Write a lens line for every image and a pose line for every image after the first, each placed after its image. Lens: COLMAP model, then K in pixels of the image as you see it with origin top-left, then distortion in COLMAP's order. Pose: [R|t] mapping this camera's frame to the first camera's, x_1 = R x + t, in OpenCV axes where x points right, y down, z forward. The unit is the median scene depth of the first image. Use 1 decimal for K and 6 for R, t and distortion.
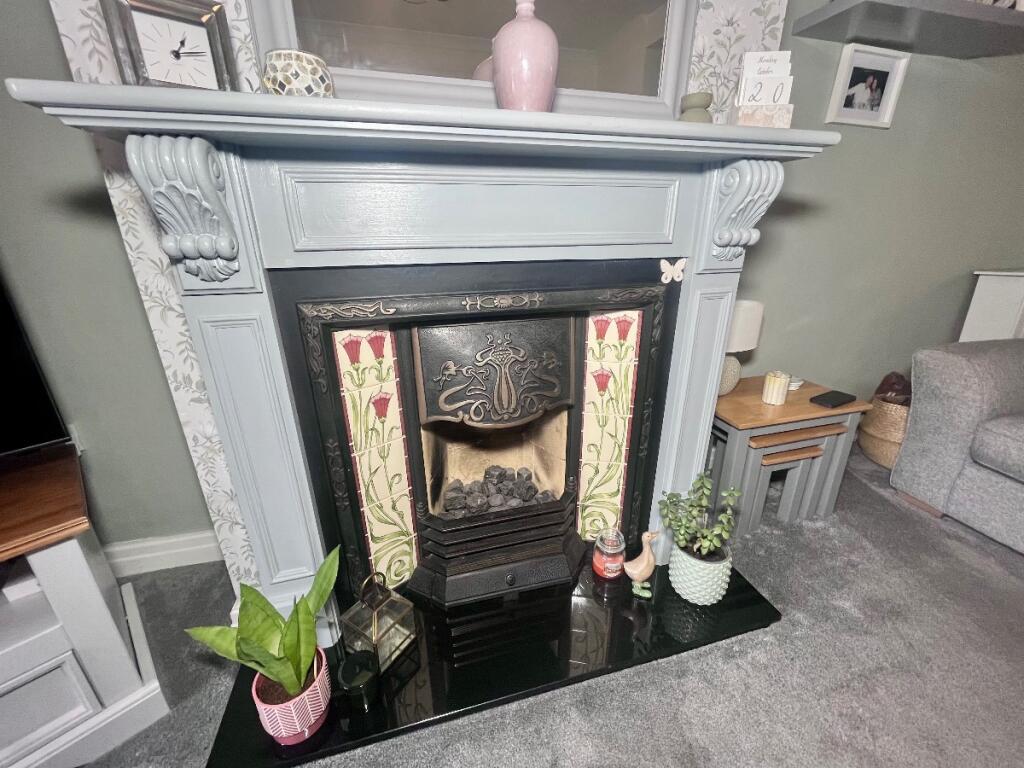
lens RADIAL K [[410.4, 0, 514.9], [0, 410.4, 380.6], [0, 0, 1]] dist [-0.002099, 0.000131]
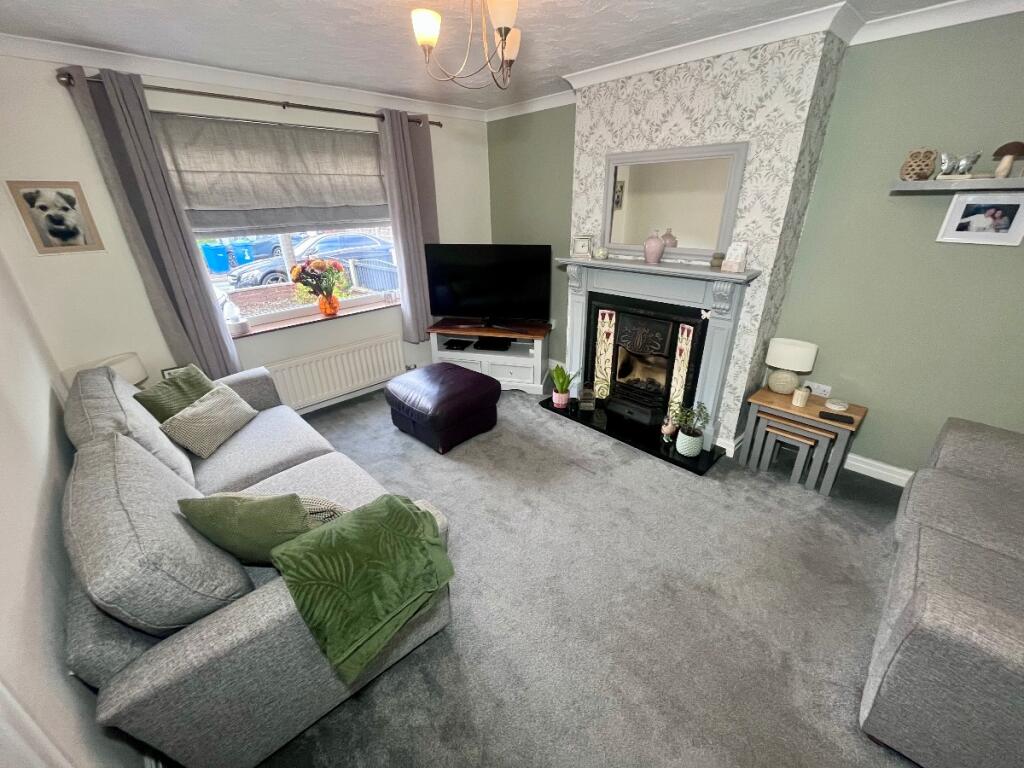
lens RADIAL K [[410.4, 0, 514.5], [0, 410.4, 378.9], [0, 0, 1]] dist [-0.002099, 0.000131]
pose [[0.492070, 0.347014, -0.798404, 1.964565], [-0.293132, 0.929610, 0.223379, -0.119352], [0.819720, 0.124119, 0.559154, -1.336497]]
